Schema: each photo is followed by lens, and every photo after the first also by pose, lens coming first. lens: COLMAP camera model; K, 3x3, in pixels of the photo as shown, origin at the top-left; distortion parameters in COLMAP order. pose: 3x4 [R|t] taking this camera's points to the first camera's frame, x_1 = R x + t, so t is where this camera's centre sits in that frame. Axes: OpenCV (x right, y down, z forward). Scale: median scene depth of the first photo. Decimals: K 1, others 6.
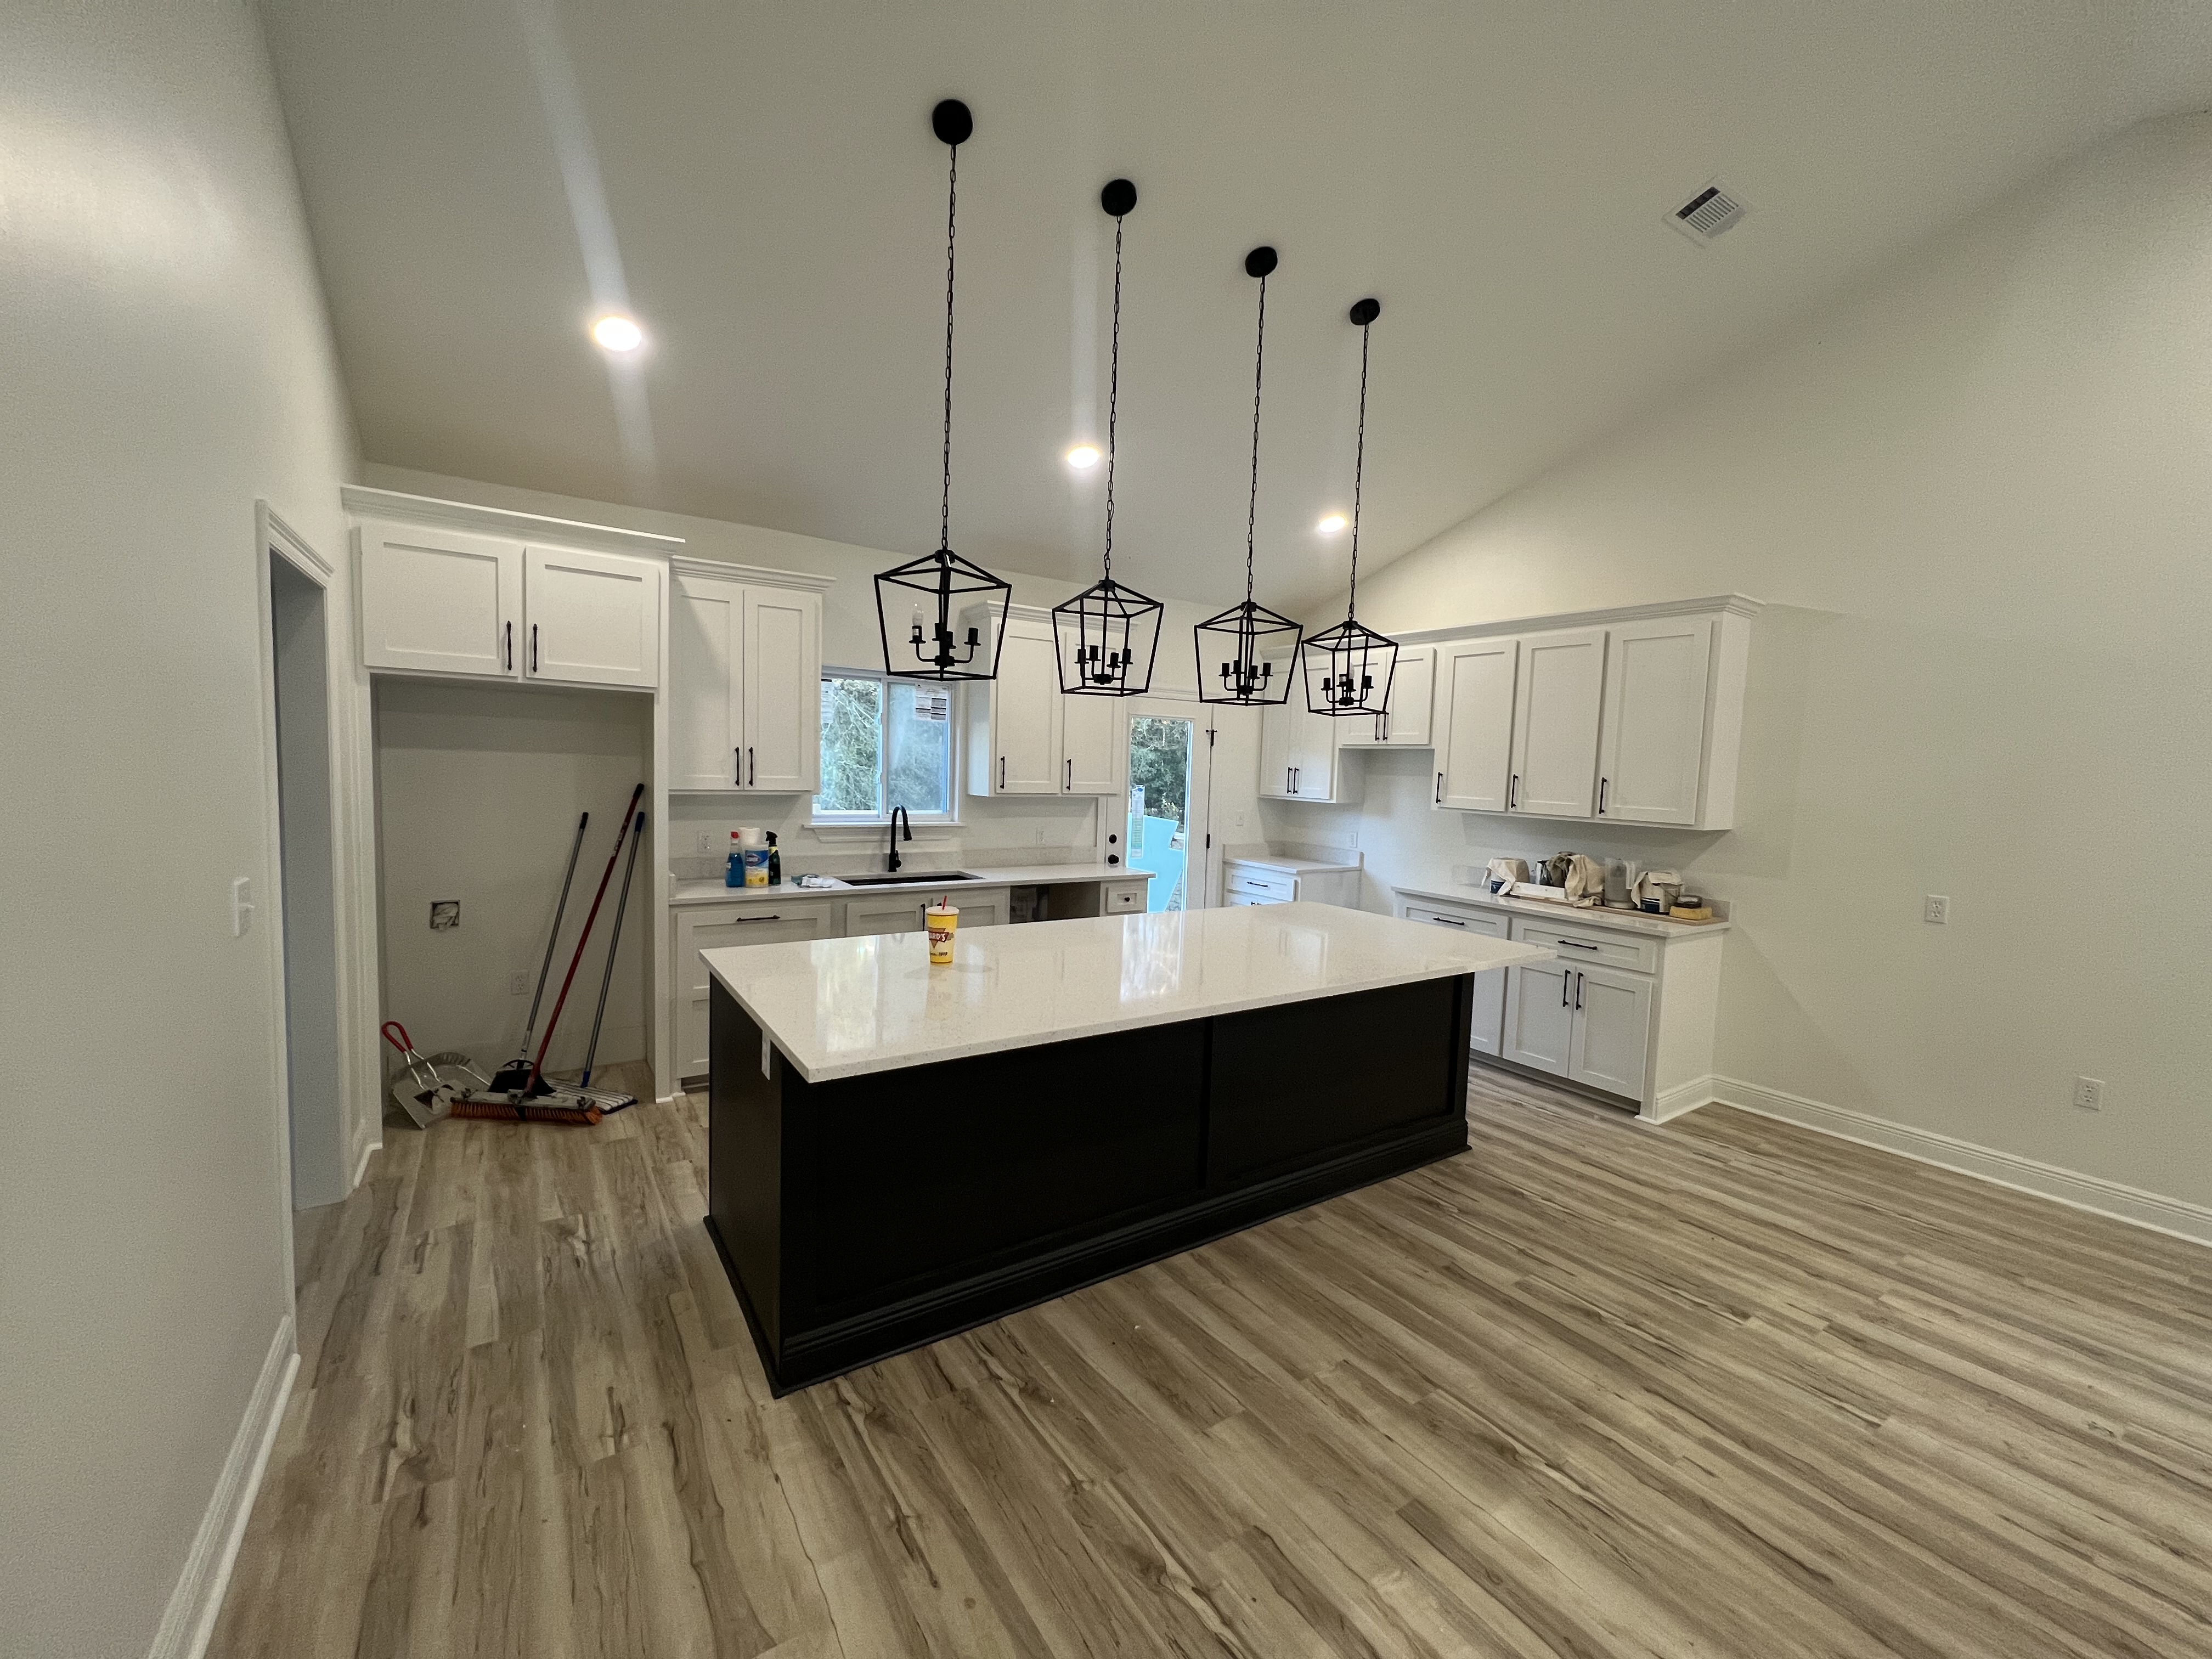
lens RADIAL K [[889.2, 0, 1107.7], [0, 889.2, 819.6], [0, 0, 1]] dist [-0.000979, 0.000386]
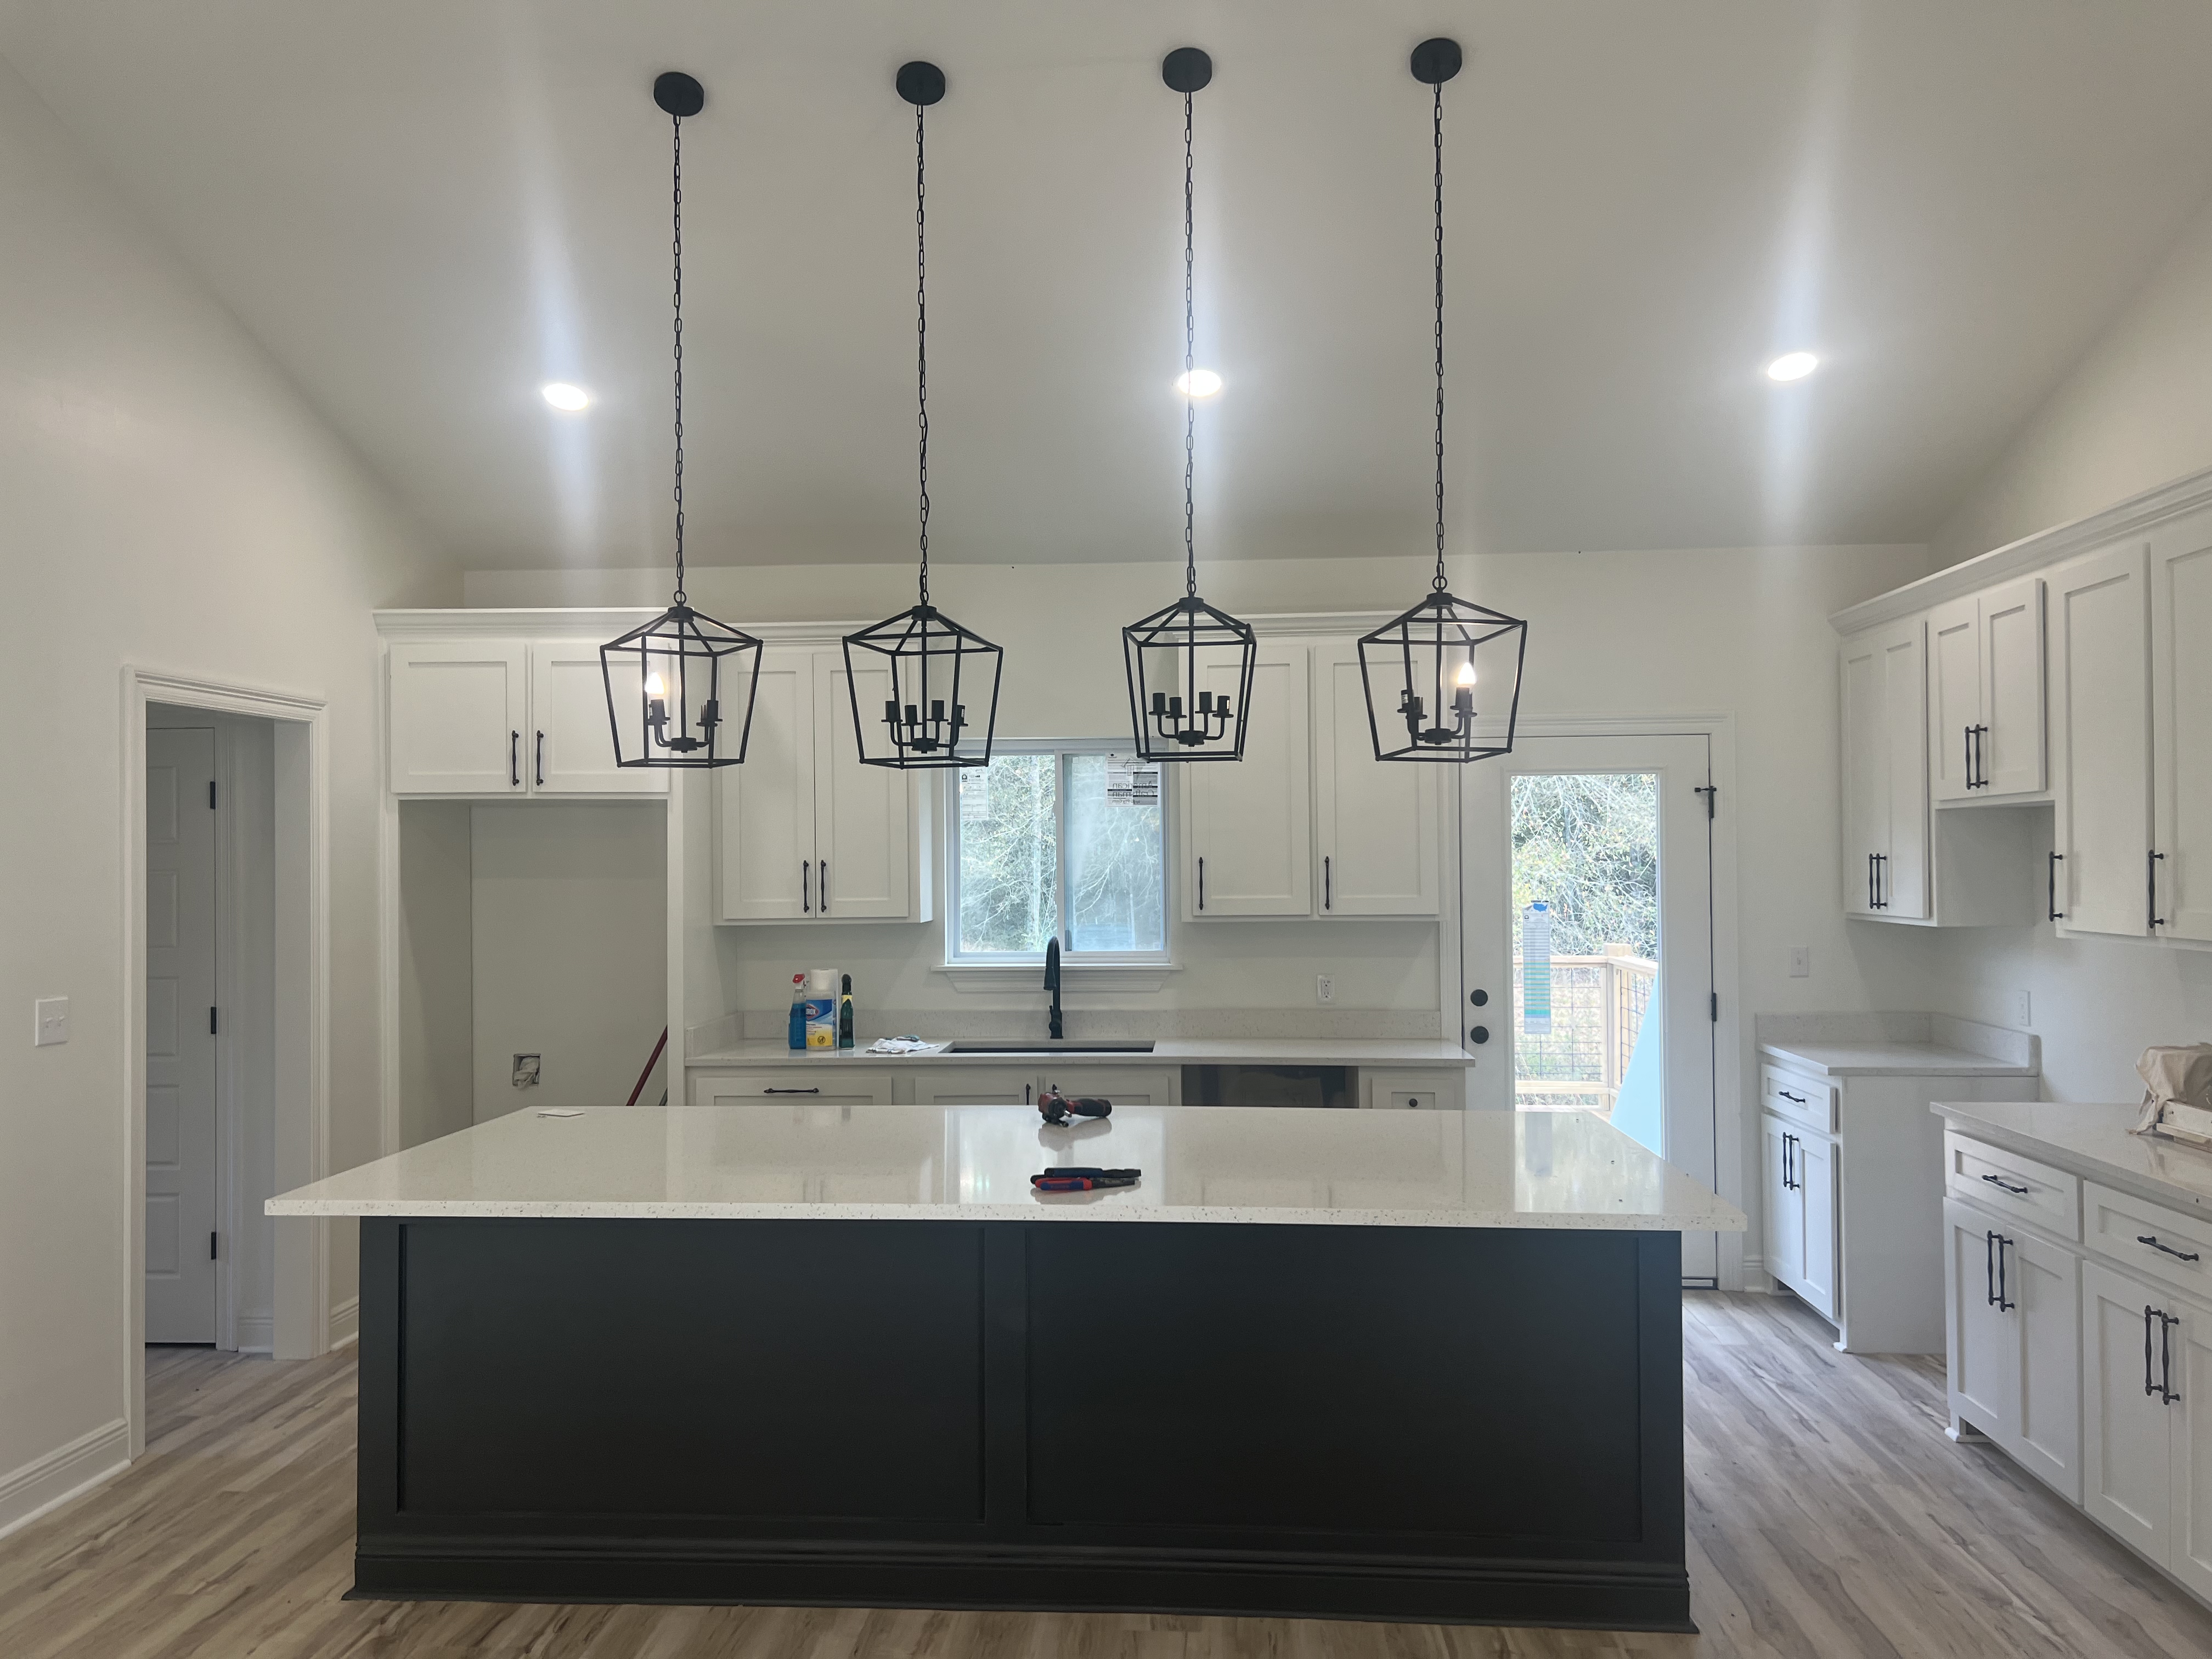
lens RADIAL K [[1675.5, 0, 1113.1], [0, 1675.5, 829.2], [0, 0, 1]] dist [0.044199, -0.048280]
pose [[0.789093, -0.050649, -0.612182, 0.711703], [-0.005177, 0.996011, -0.089079, 0.018188], [0.614251, 0.073461, 0.785684, 0.048851]]
